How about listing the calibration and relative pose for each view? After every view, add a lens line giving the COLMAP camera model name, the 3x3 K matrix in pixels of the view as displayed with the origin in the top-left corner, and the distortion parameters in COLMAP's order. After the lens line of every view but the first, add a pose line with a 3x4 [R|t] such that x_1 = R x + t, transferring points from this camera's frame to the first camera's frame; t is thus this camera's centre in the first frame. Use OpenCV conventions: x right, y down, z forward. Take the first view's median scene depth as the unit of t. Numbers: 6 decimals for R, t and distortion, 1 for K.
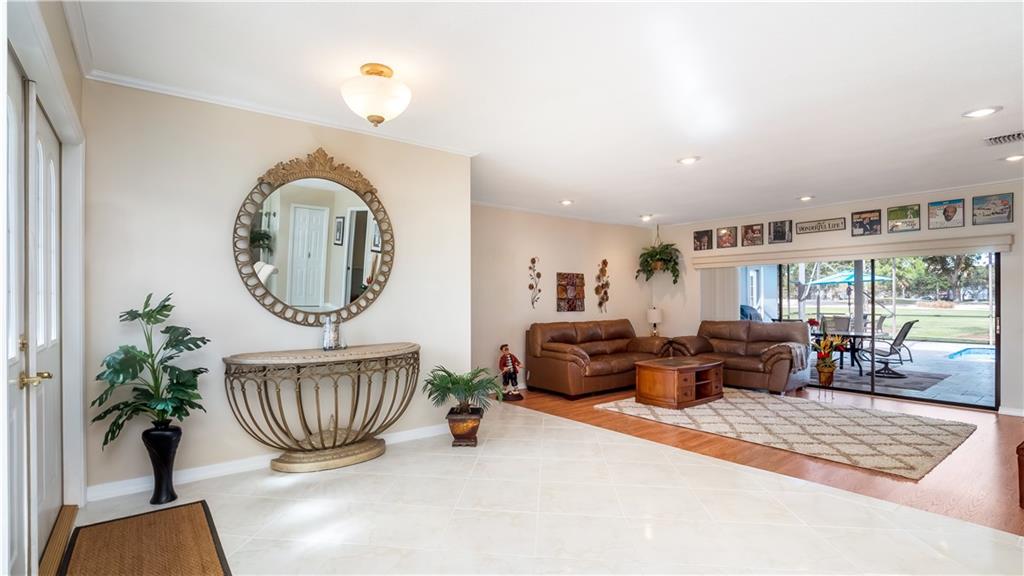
lens RADIAL K [[479.7, 0, 513.1], [0, 479.7, 296.2], [0, 0, 1]] dist [-0.025368, 0.001899]
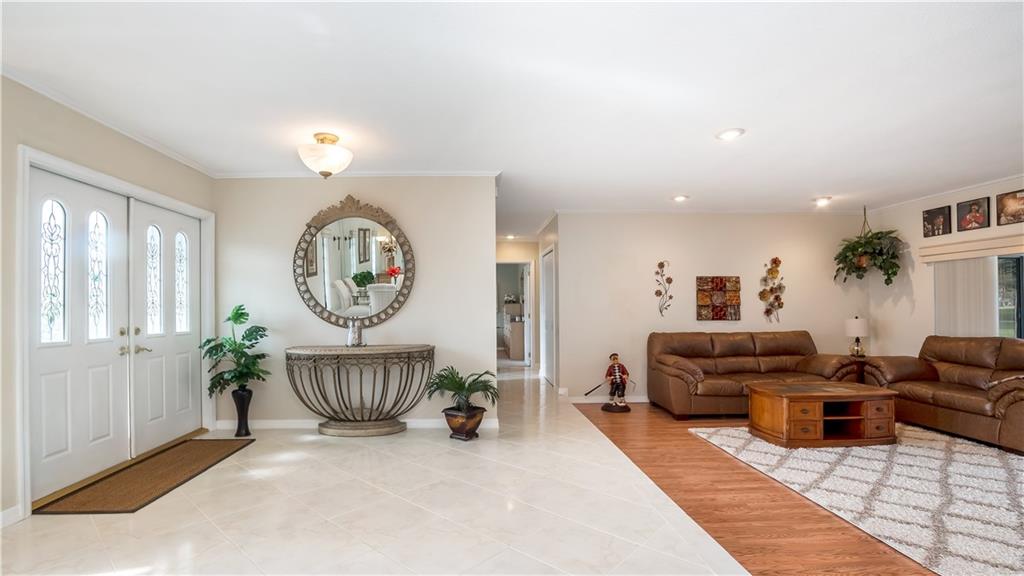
lens RADIAL K [[479.7, 0, 507.6], [0, 479.7, 297.3], [0, 0, 1]] dist [-0.025368, 0.001899]
pose [[0.810986, -0.014598, -0.584883, 0.397542], [0.007609, 0.999867, -0.014404, -0.000673], [0.585016, 0.007231, 0.810990, 0.094675]]
